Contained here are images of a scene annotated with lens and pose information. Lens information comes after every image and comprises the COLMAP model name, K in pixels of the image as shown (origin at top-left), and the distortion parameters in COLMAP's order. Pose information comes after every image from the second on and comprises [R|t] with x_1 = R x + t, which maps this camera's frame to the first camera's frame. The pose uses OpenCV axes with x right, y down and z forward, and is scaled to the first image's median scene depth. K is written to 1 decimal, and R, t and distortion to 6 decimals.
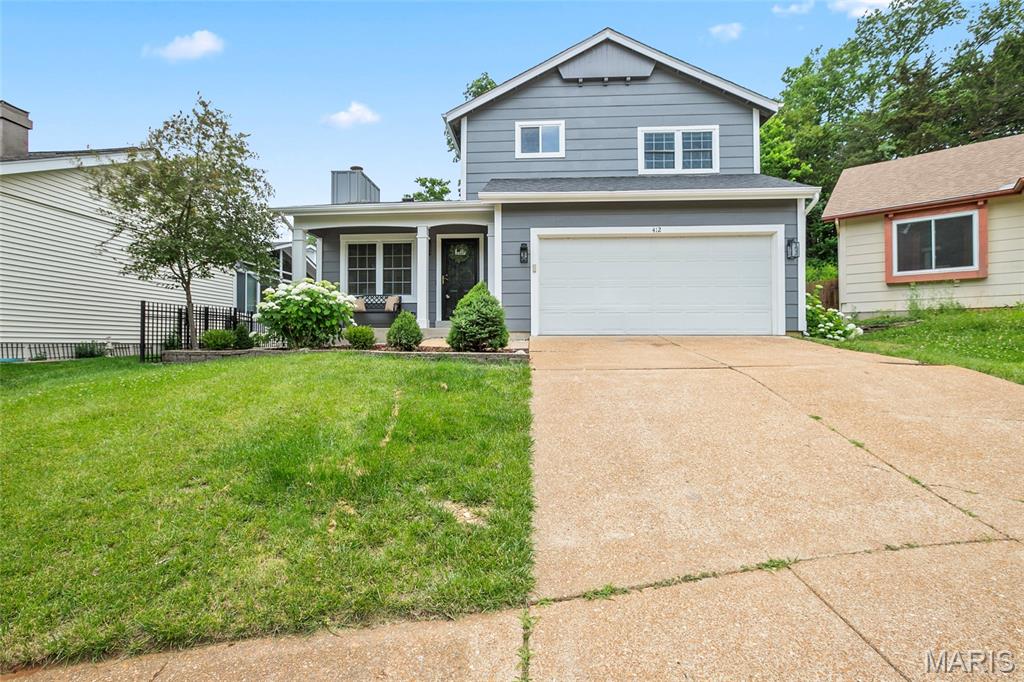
lens RADIAL K [[454.3, 0, 516.6], [0, 454.3, 340.8], [0, 0, 1]] dist [-0.001175, -0.000076]
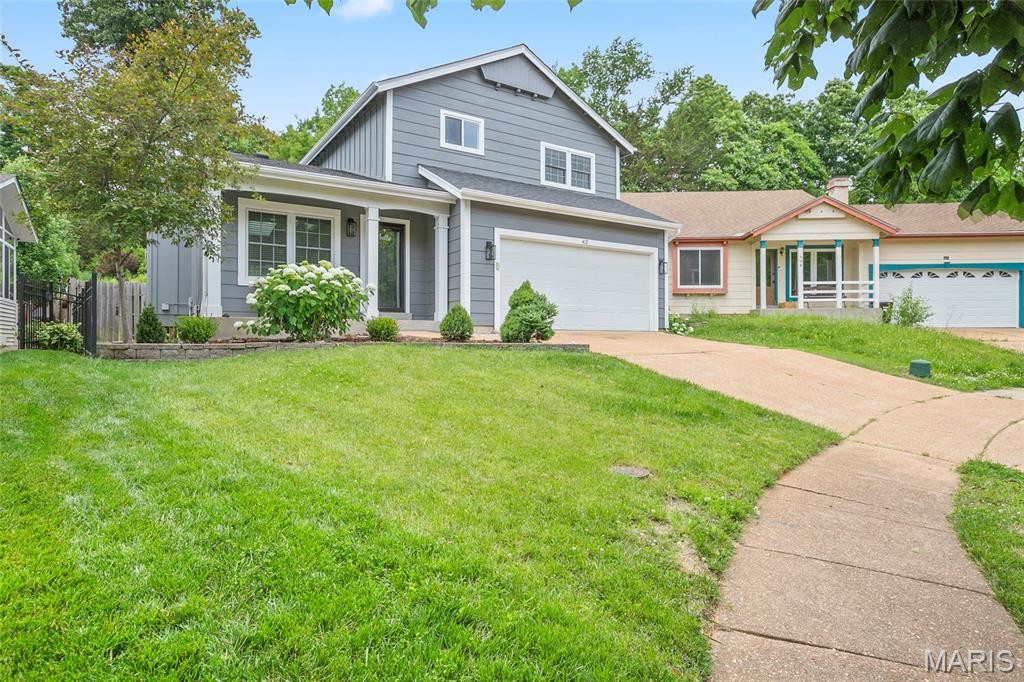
lens RADIAL K [[563.4, 0, 505.6], [0, 563.4, 340.2], [0, 0, 1]] dist [-0.000114, -0.000275]
pose [[0.812604, 0.001534, 0.582814, -0.598959], [-0.005798, 0.999968, 0.005451, 0.004824], [-0.582787, -0.007809, 0.812588, -0.064109]]
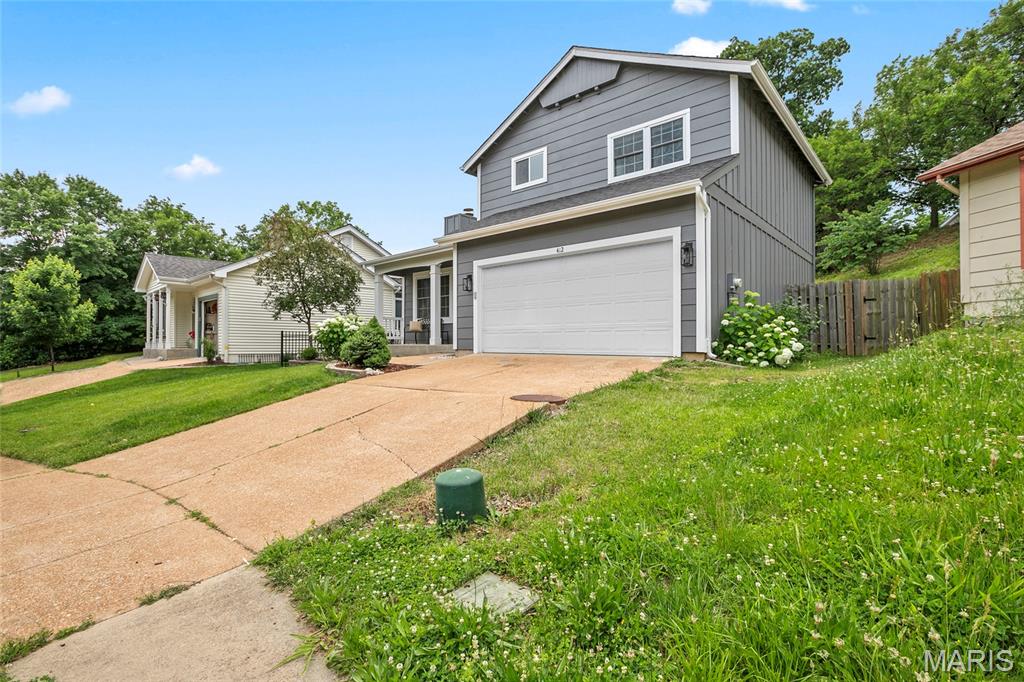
lens RADIAL K [[483.7, 0, 512.8], [0, 483.7, 337.8], [0, 0, 1]] dist [0.000046, 0.000067]
pose [[0.780025, -0.005384, -0.625726, 0.750750], [0.001744, 0.999978, -0.006431, -0.035396], [0.625747, 0.003925, 0.780017, 0.079348]]
